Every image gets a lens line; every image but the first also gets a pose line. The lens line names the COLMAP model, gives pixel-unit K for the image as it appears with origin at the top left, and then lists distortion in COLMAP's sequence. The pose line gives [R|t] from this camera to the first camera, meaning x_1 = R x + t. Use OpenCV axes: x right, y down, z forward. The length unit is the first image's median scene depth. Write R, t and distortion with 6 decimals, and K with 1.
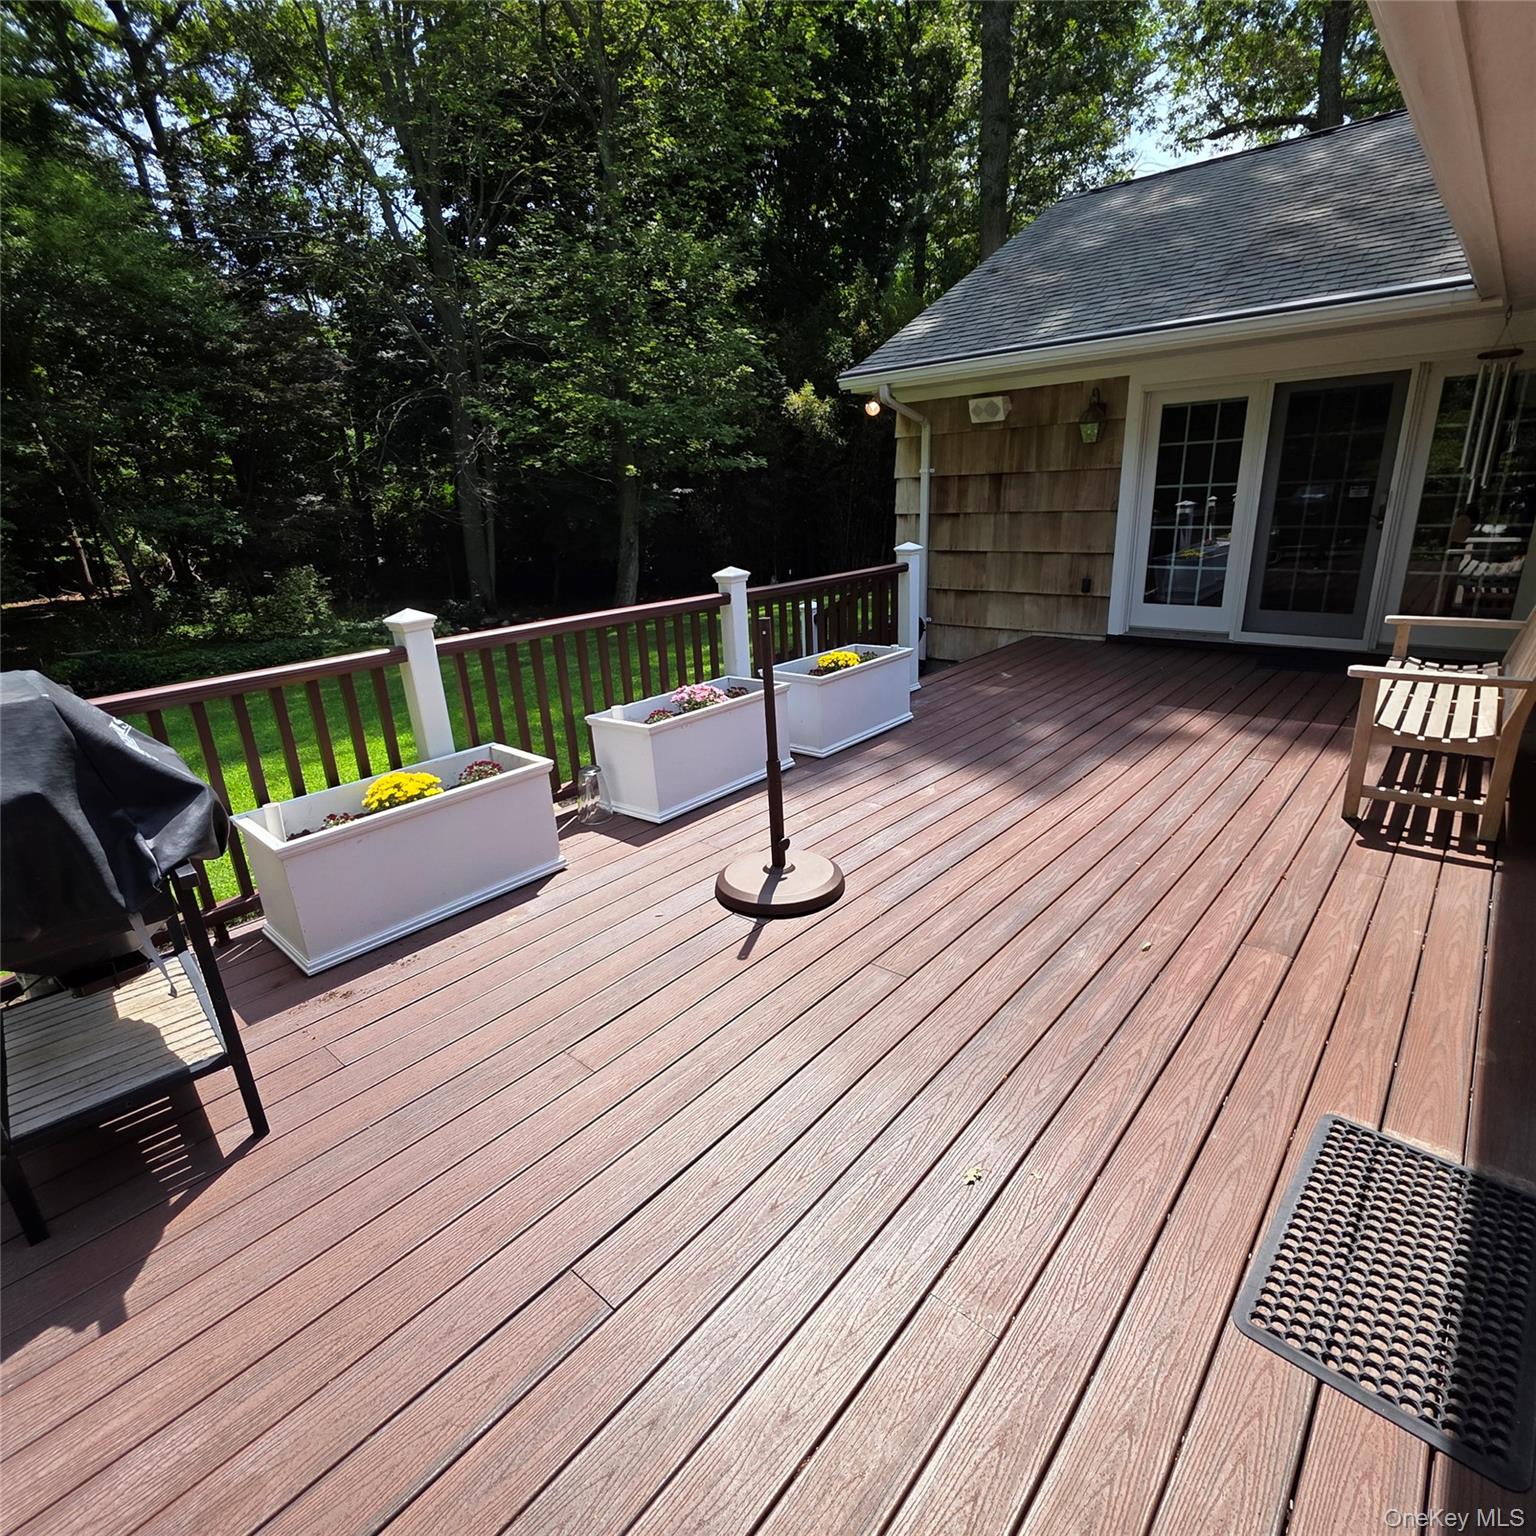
lens RADIAL K [[819.3, 0, 767.9], [0, 819.3, 769.0], [0, 0, 1]] dist [0.000792, -0.001702]
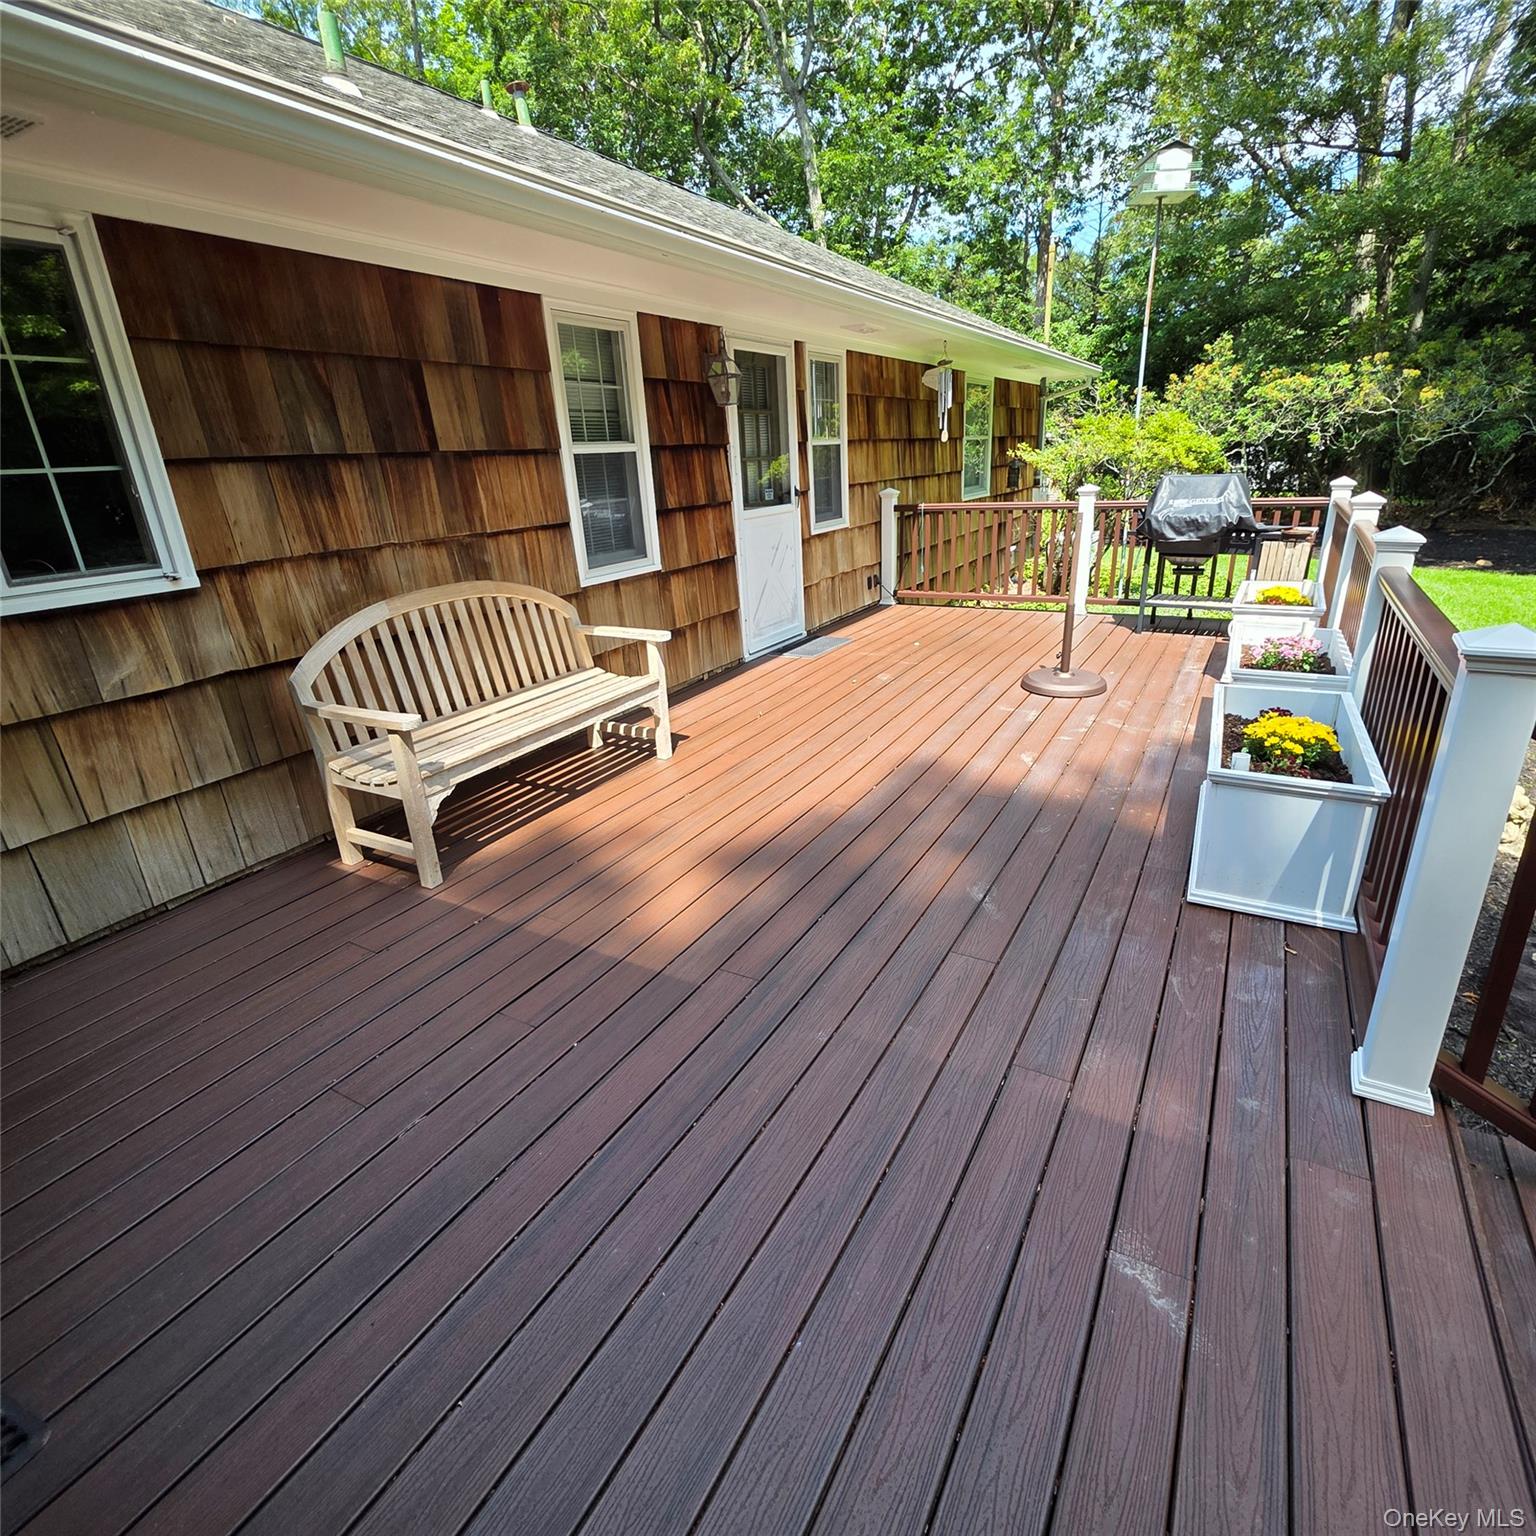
lens RADIAL K [[819.3, 0, 773.9], [0, 819.3, 768.4], [0, 0, 1]] dist [0.000792, -0.001702]
pose [[-0.975435, 0.156917, -0.154610, 0.631409], [0.023507, 0.771988, 0.635203, -0.575567], [0.219031, 0.615964, -0.756712, 1.649056]]
